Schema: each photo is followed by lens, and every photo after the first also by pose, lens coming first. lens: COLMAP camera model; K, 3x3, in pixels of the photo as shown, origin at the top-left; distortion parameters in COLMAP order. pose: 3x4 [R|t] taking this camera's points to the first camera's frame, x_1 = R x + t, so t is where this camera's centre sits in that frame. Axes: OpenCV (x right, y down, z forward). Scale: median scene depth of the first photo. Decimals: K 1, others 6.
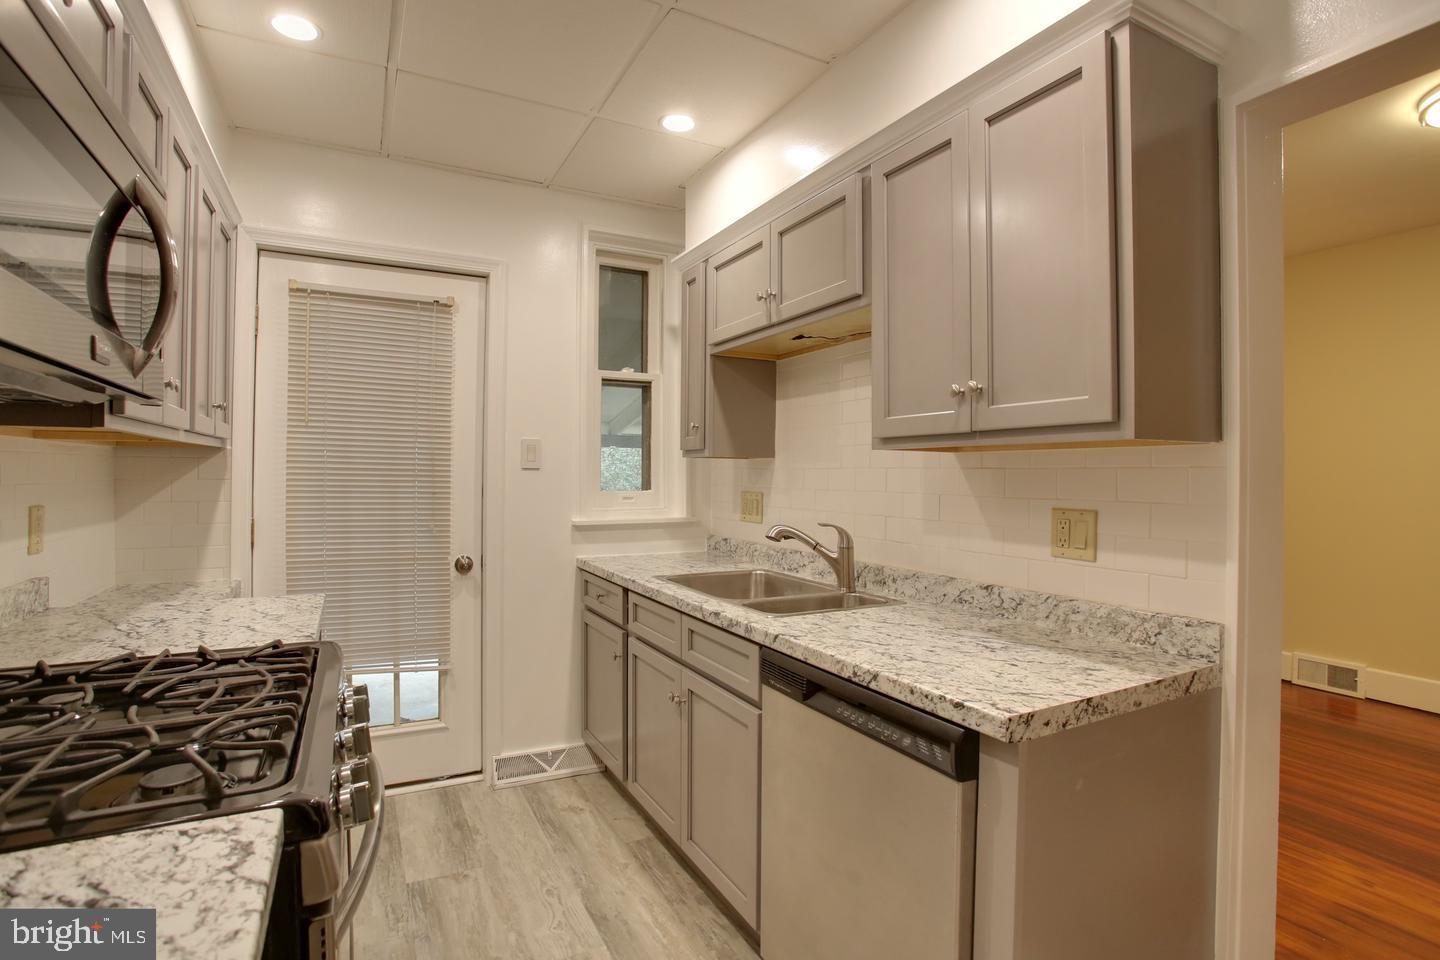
lens RADIAL K [[714.3, 0, 719.9], [0, 714.3, 481.7], [0, 0, 1]] dist [0.022689, 0.000413]
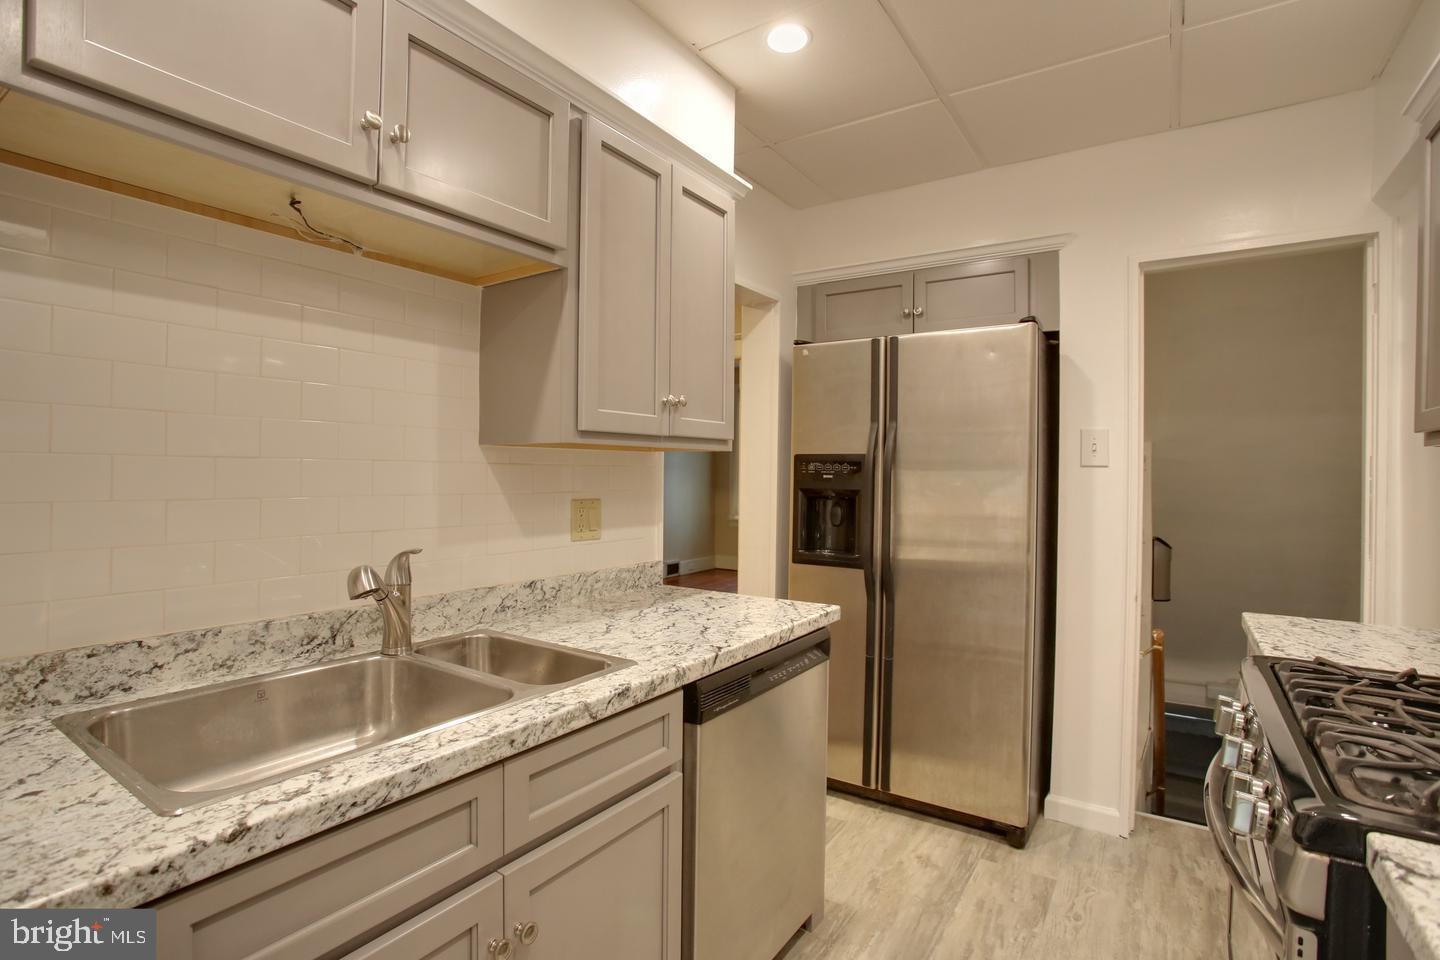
lens RADIAL K [[714.3, 0, 721.7], [0, 714.3, 466.6], [0, 0, 1]] dist [0.022689, 0.000413]
pose [[-0.475931, -0.003844, 0.879474, -0.675376], [-0.000670, 0.999992, 0.004008, -0.021594], [-0.879482, 0.001318, -0.475930, 1.360395]]
